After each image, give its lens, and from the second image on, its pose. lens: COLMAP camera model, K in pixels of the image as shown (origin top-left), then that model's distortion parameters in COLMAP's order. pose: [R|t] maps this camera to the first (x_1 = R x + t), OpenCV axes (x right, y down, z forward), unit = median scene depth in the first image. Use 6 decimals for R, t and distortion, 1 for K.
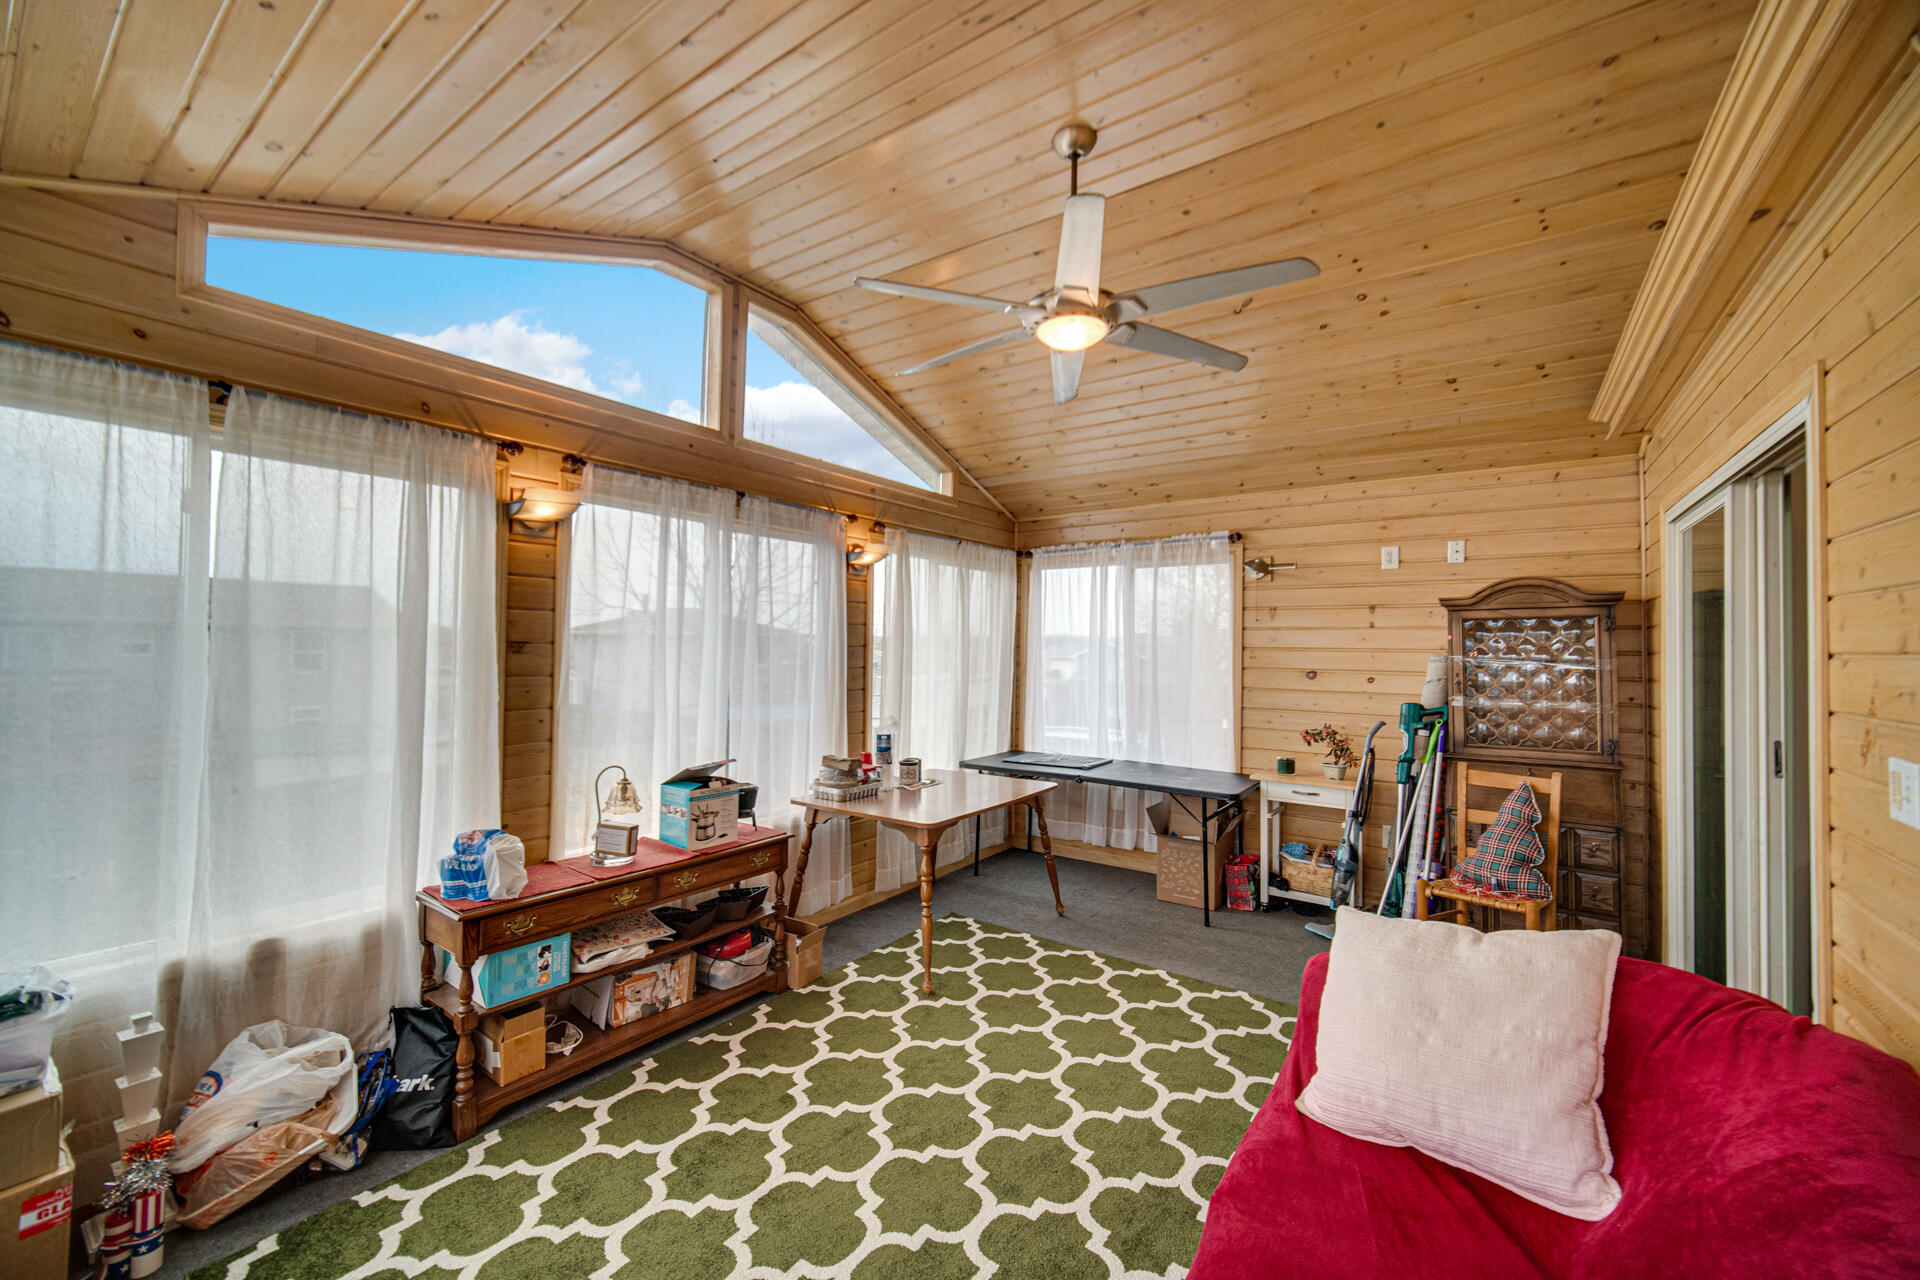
lens RADIAL K [[754.8, 0, 951.6], [0, 754.8, 637.8], [0, 0, 1]] dist [-0.003315, -0.000189]
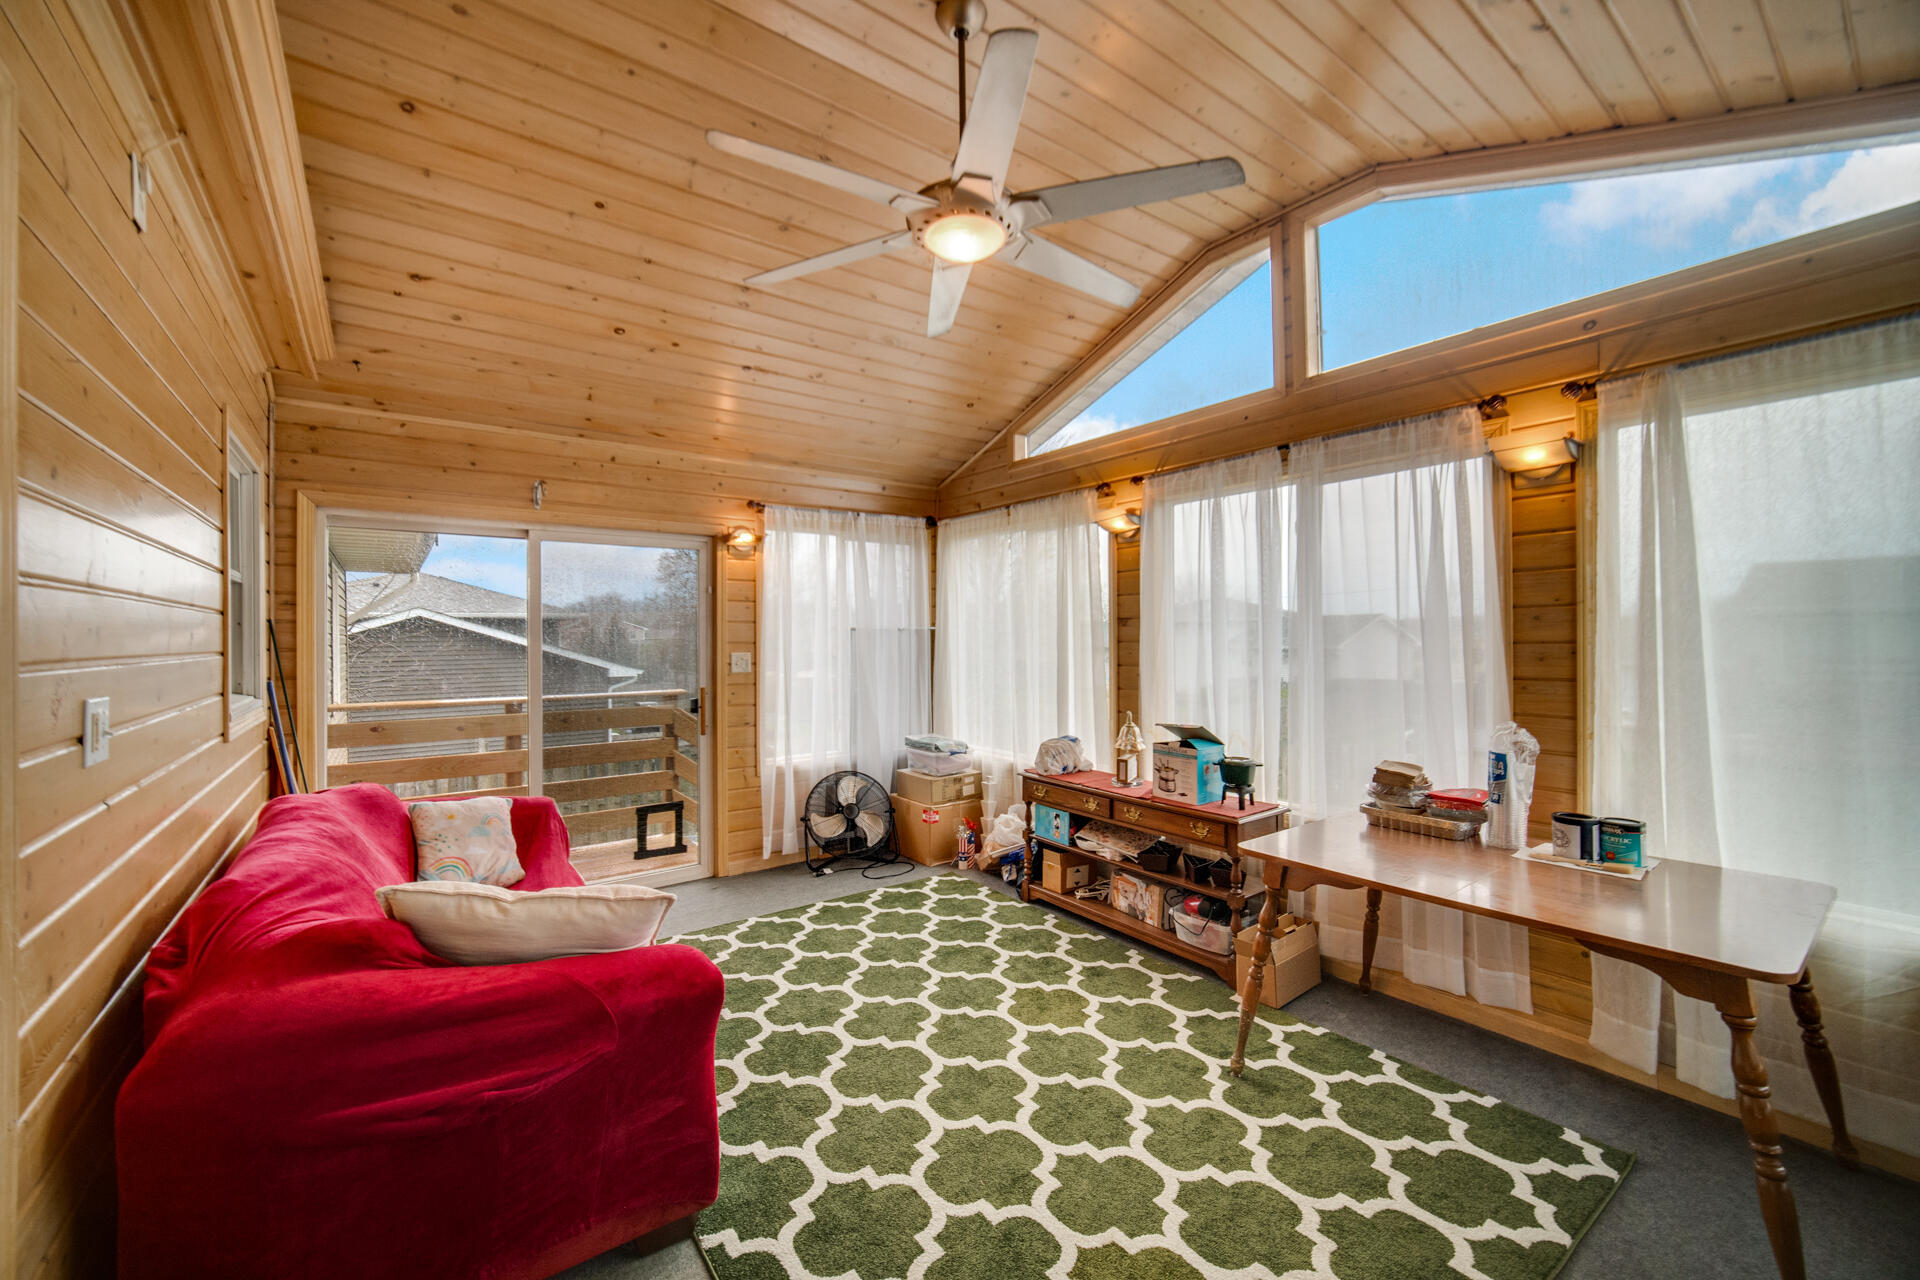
lens RADIAL K [[754.8, 0, 951.6], [0, 754.8, 637.8], [0, 0, 1]] dist [-0.003315, -0.000189]
pose [[-0.304378, -0.008021, -0.952517, 0.809223], [0.015367, 0.999793, -0.013330, 0.051646], [0.952427, -0.018694, -0.304192, 1.020634]]
